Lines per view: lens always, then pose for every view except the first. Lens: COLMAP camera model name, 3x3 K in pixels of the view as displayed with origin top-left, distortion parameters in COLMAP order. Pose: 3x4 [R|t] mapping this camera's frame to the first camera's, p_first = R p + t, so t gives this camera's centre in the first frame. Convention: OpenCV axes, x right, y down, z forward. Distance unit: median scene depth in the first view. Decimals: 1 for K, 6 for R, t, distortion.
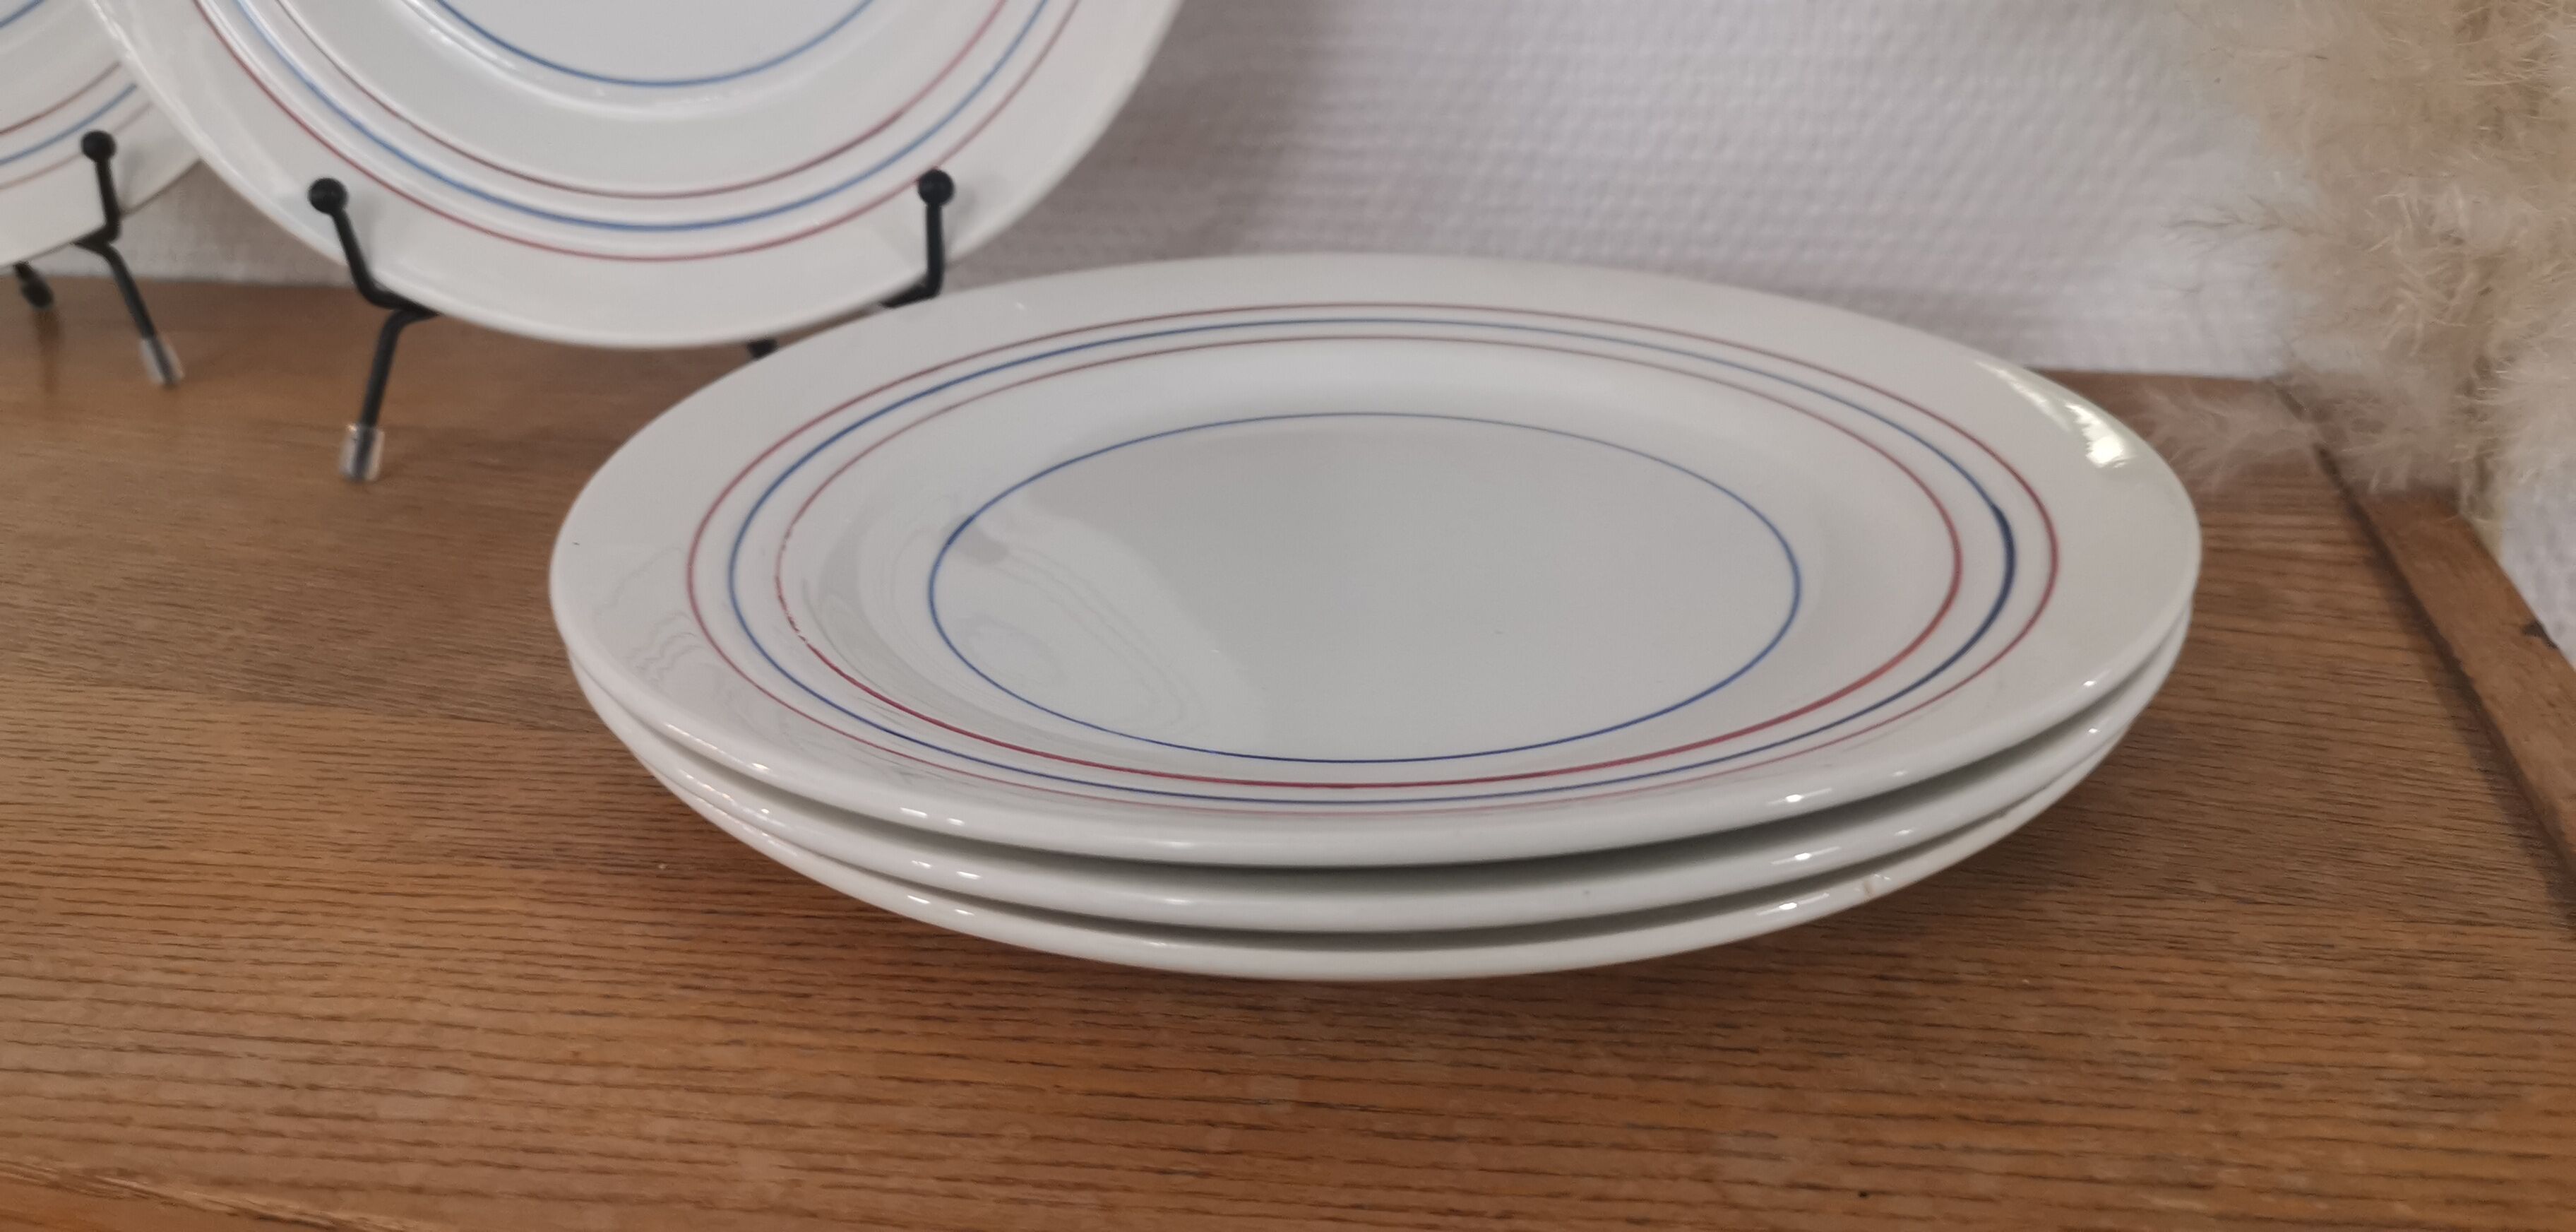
lens RADIAL K [[2014.4, 0, 1248.0], [0, 2014.4, 608.9], [0, 0, 1]] dist [0.010114, -0.010450]
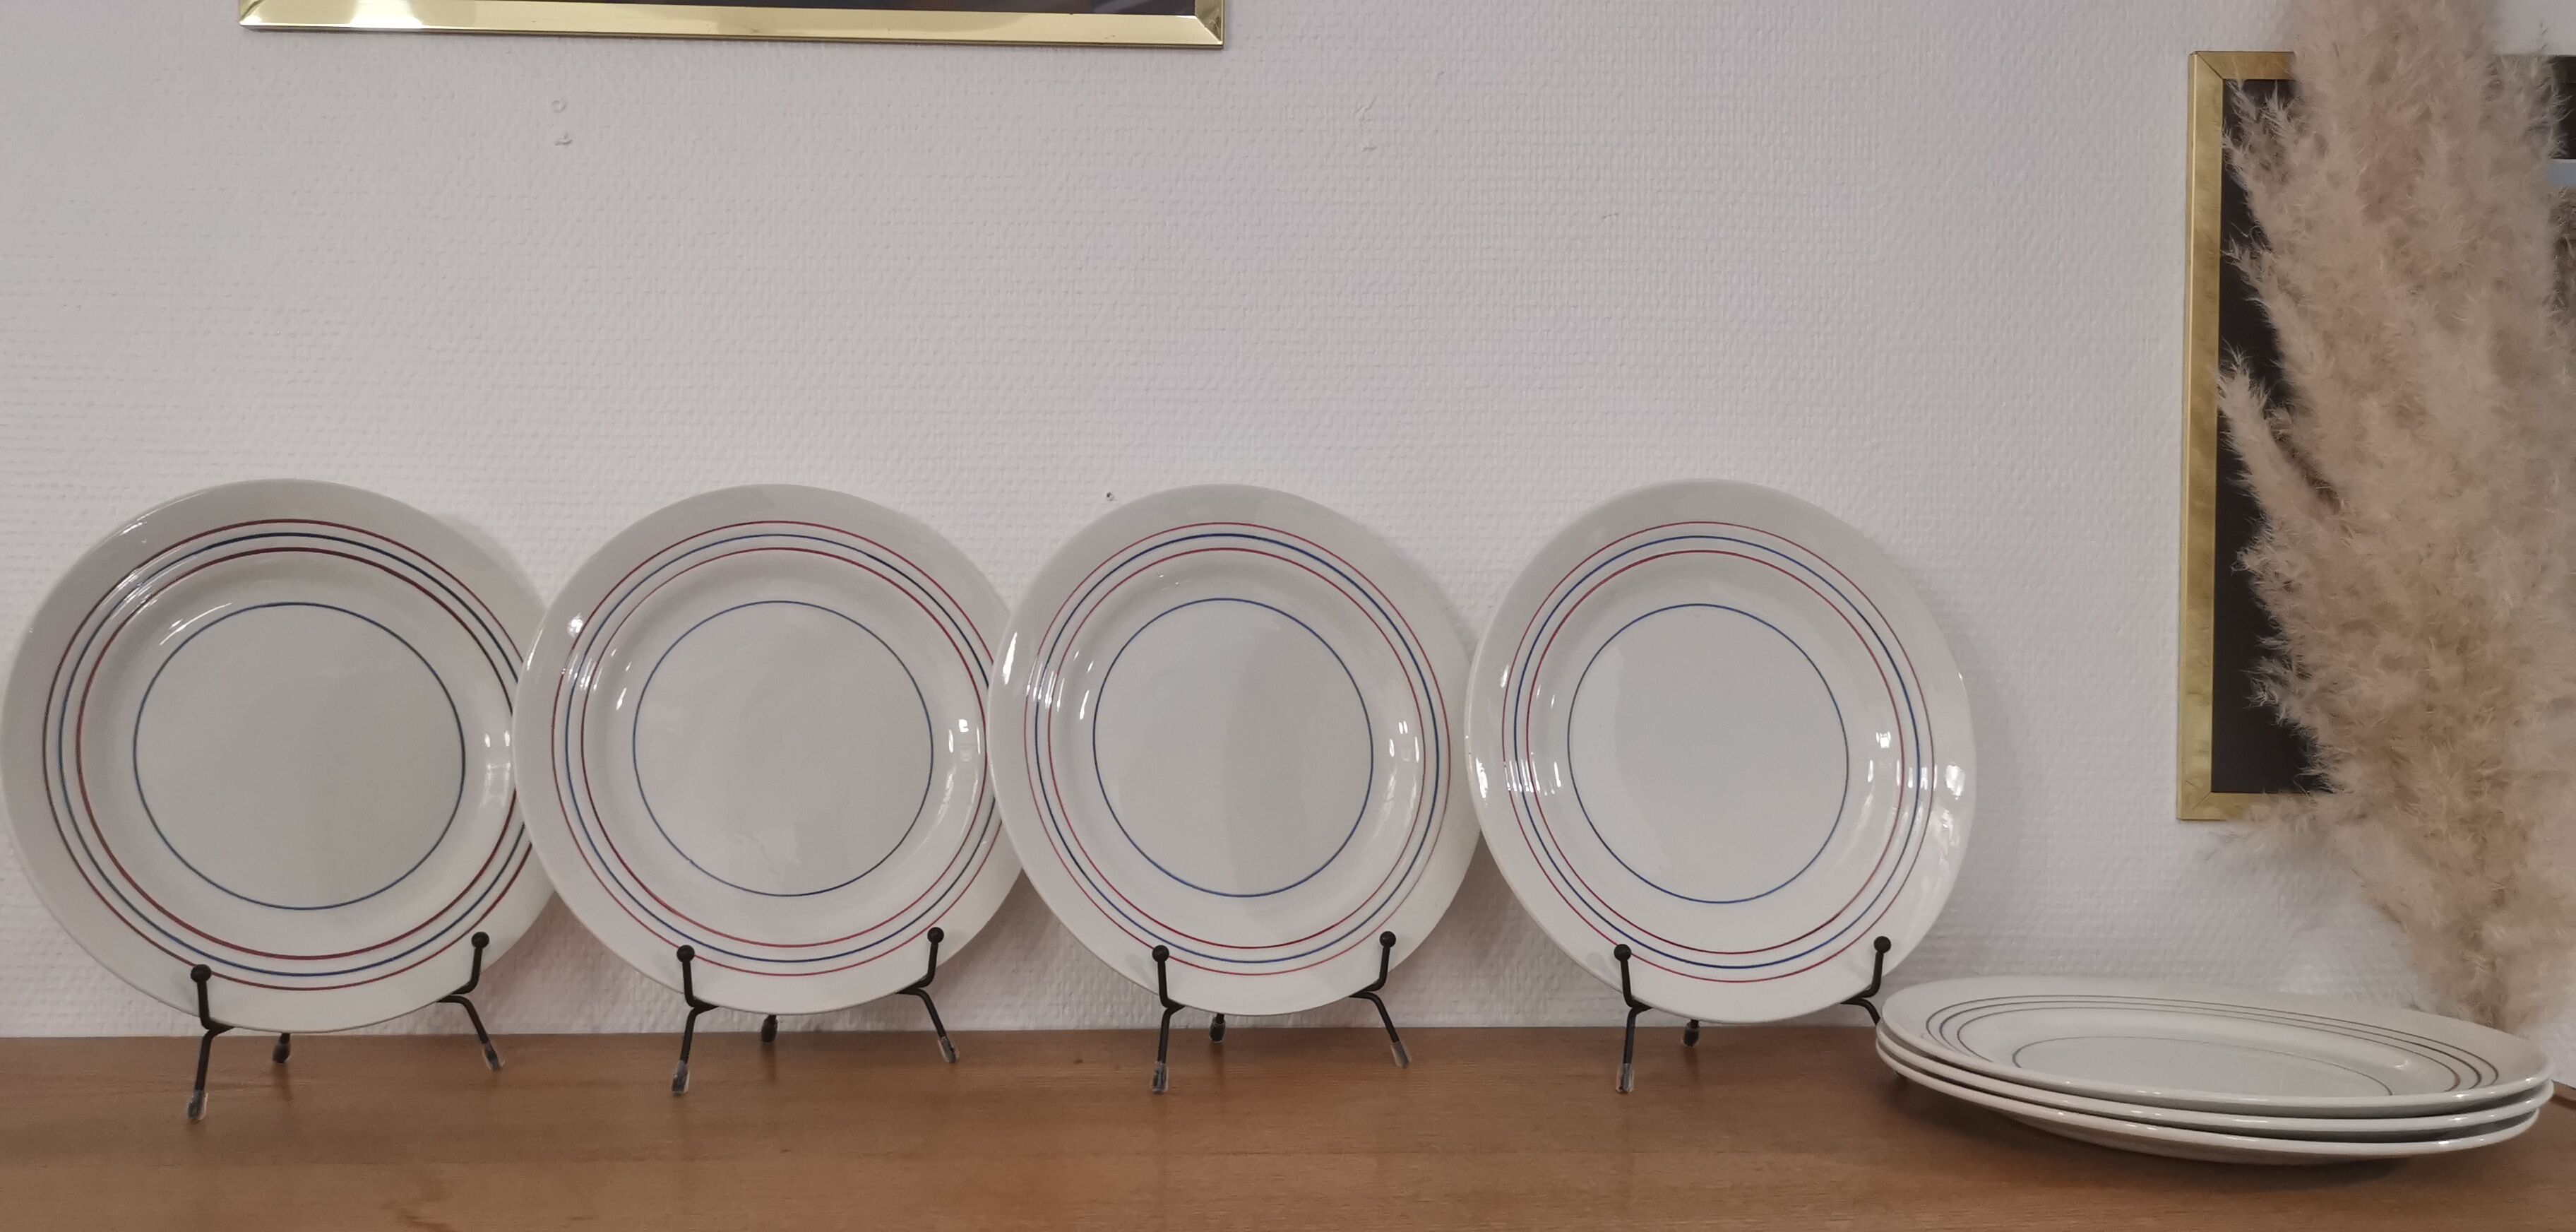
lens RADIAL K [[2014.4, 0, 1248.0], [0, 2014.4, 608.9], [0, 0, 1]] dist [0.010114, -0.010450]
pose [[0.963502, 0.032576, 0.265713, -1.272043], [0.082396, 0.908296, -0.410132, 0.277034], [-0.254707, 0.417057, 0.872461, -0.825397]]
